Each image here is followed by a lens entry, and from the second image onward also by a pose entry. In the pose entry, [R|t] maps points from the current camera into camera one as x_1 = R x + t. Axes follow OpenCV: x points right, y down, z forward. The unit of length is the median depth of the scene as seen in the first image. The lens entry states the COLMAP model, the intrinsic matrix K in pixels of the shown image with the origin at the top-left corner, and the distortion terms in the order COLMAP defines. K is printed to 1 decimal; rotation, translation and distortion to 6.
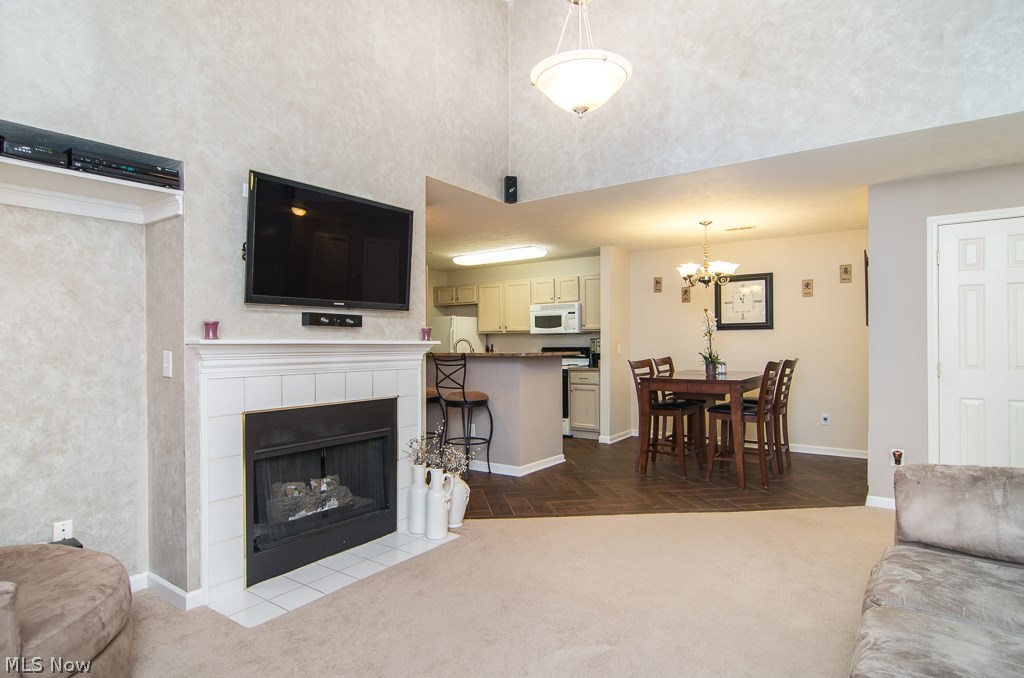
lens RADIAL K [[548.0, 0, 512.4], [0, 548.0, 344.4], [0, 0, 1]] dist [-0.005688, 0.003031]
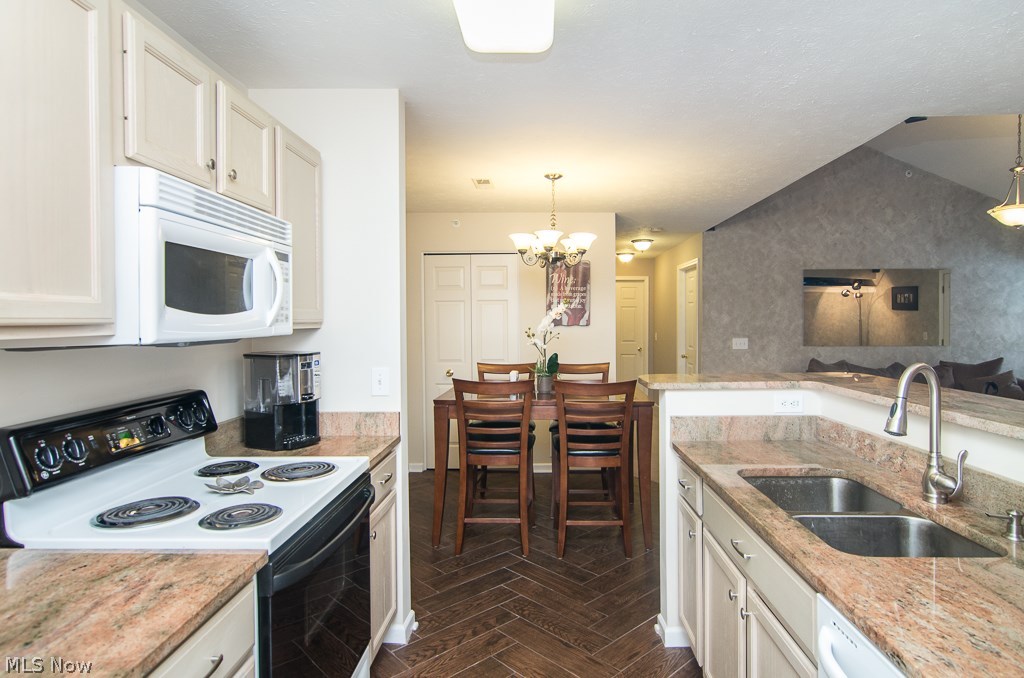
lens RADIAL K [[548.0, 0, 538.8], [0, 548.0, 330.5], [0, 0, 1]] dist [-0.005688, 0.003031]
pose [[-0.555160, -0.006379, 0.831719, -0.292858], [0.012192, 0.999801, 0.015807, -0.047456], [-0.831654, 0.018916, -0.554972, 1.901891]]
